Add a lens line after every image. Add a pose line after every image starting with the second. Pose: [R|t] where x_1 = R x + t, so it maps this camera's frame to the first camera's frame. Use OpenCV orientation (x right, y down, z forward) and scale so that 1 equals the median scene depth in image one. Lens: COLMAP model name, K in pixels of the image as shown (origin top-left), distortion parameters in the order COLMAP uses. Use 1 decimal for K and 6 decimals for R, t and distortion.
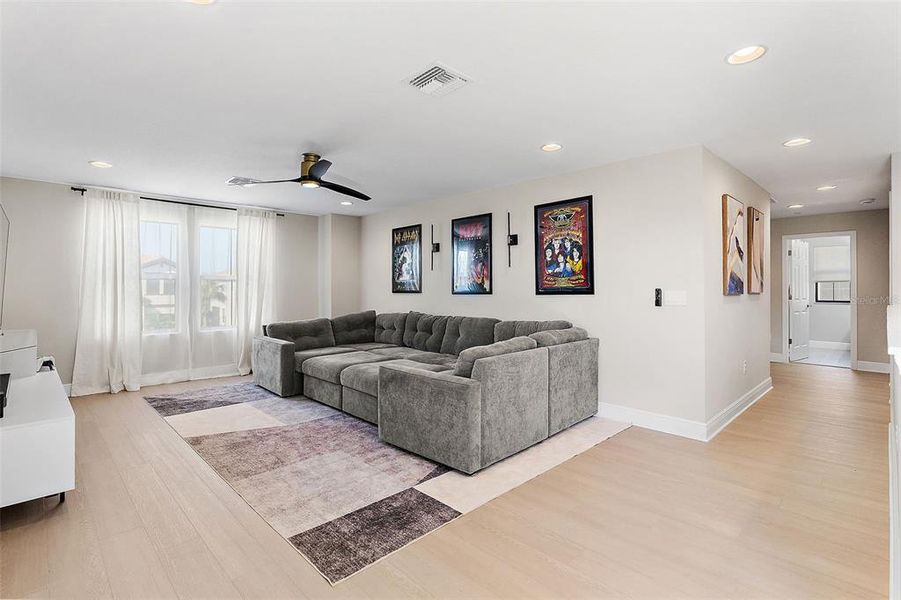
lens RADIAL K [[425.6, 0, 451.3], [0, 425.6, 289.3], [0, 0, 1]] dist [-0.002093, -0.000497]
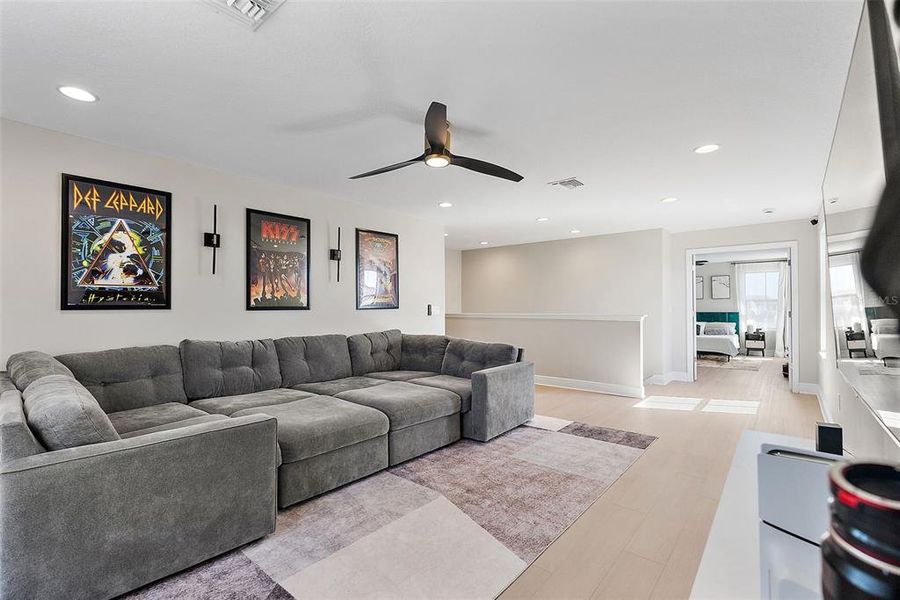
lens RADIAL K [[410.7, 0, 448.1], [0, 410.7, 297.4], [0, 0, 1]] dist [-0.000307, -0.000113]
pose [[-0.094660, 0.018700, 0.995334, -0.681722], [-0.008642, 0.999770, -0.019605, 0.000589], [-0.995472, -0.010458, -0.094477, 0.668383]]
